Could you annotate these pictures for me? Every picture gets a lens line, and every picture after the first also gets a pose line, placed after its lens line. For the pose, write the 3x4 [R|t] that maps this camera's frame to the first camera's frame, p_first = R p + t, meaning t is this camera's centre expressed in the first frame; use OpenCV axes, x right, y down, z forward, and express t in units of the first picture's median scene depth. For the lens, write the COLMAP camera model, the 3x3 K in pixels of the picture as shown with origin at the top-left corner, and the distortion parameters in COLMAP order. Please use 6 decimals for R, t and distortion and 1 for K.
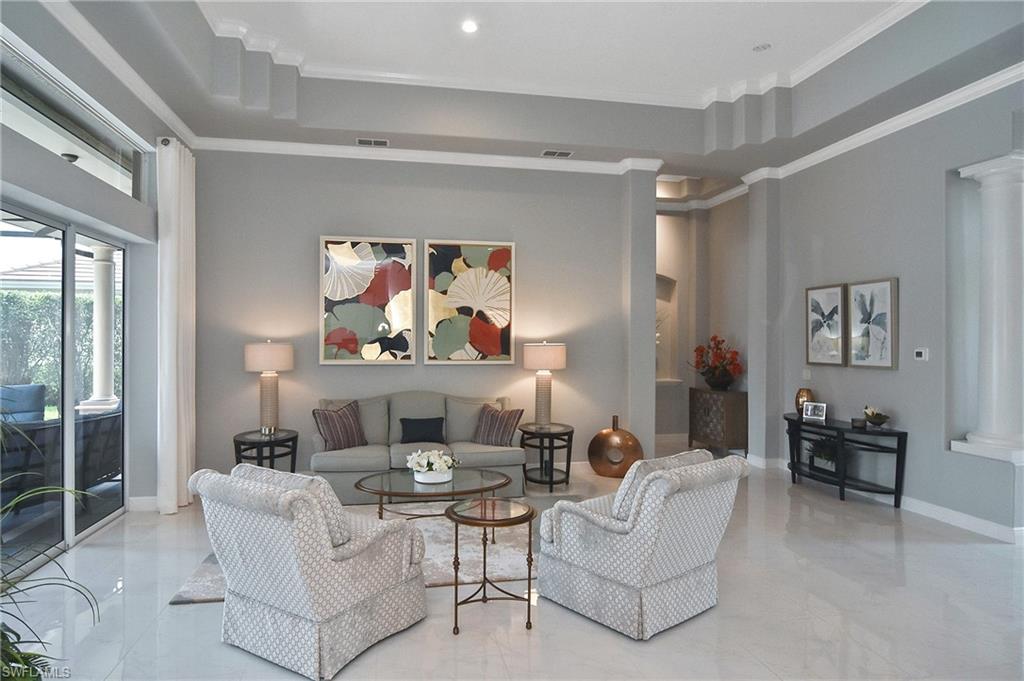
lens RADIAL K [[558.4, 0, 490.9], [0, 558.4, 340.7], [0, 0, 1]] dist [-0.014510, -0.004808]
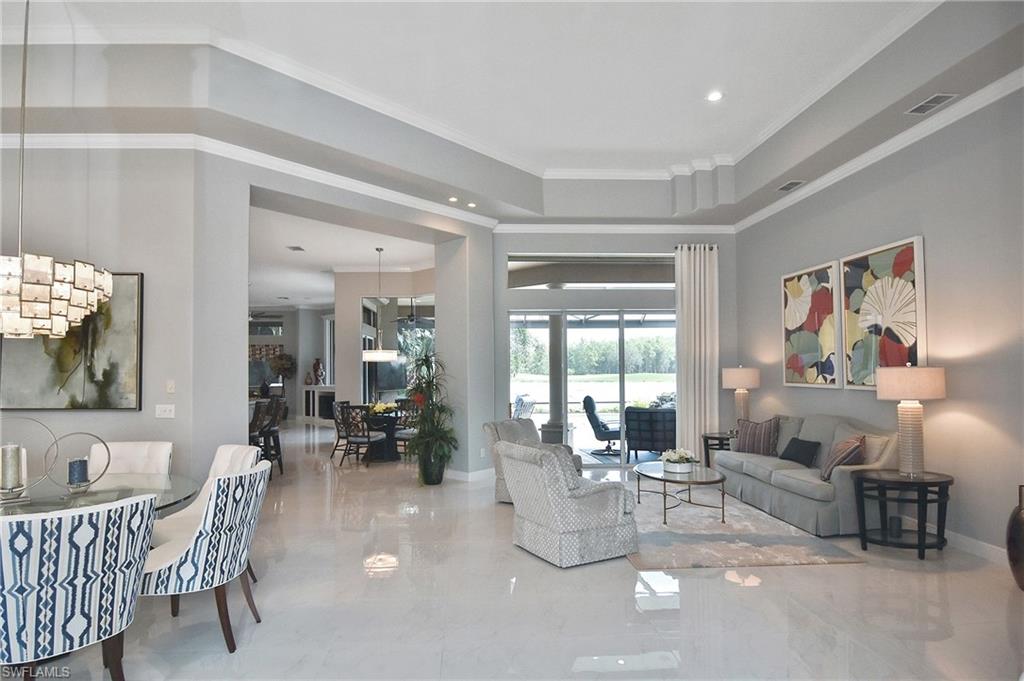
lens RADIAL K [[568.1, 0, 473.7], [0, 568.1, 358.3], [0, 0, 1]] dist [-0.009045, -0.007015]
pose [[-0.168922, -0.022572, -0.985371, 0.950977], [0.011085, 0.999631, -0.024799, 0.006853], [0.985567, -0.015112, -0.168609, 0.541142]]
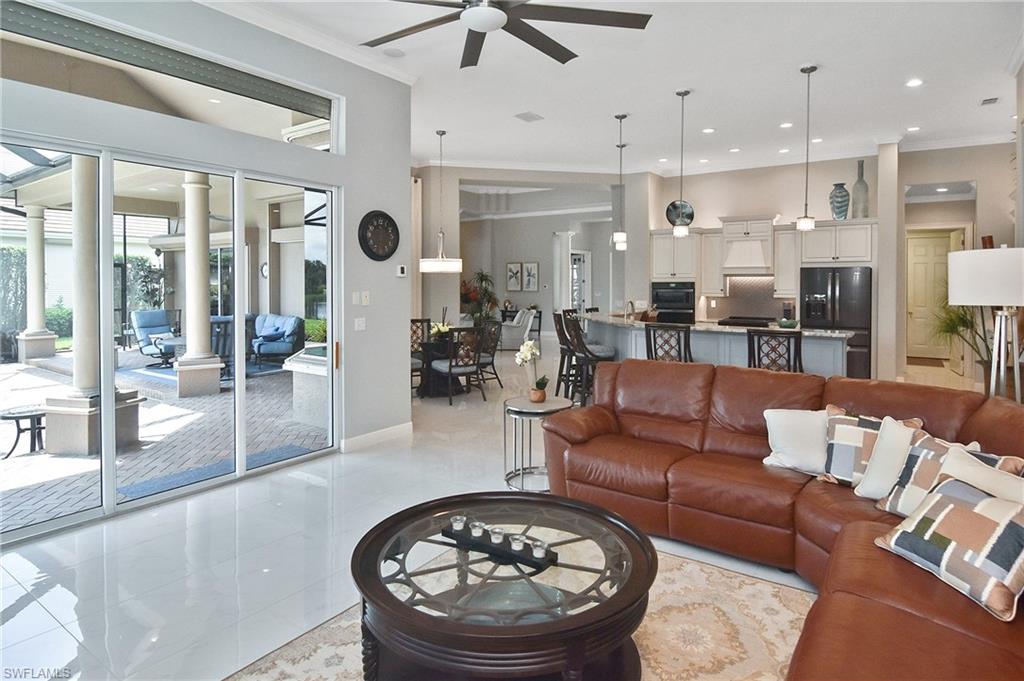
lens RADIAL K [[568.1, 0, 524.5], [0, 568.1, 292.8], [0, 0, 1]] dist [-0.009045, -0.007015]
pose [[0.702240, -0.015599, 0.711770, -1.382656], [-0.000469, 0.999750, 0.022373, -0.010944], [-0.711940, -0.016045, 0.702056, -1.035593]]
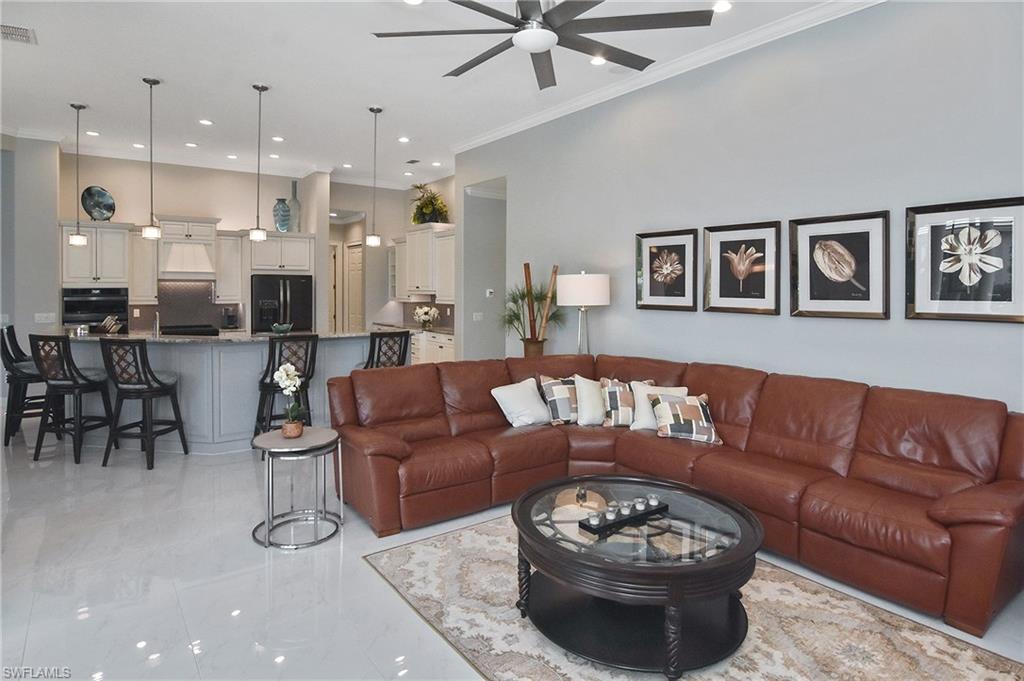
lens RADIAL K [[568.1, 0, 504.5], [0, 568.1, 296.1], [0, 0, 1]] dist [-0.009045, -0.007015]
pose [[-0.429202, -0.018350, 0.903022, -1.492971], [-0.008901, 0.999831, 0.016086, -0.015894], [-0.903165, -0.001133, -0.429292, -0.478878]]
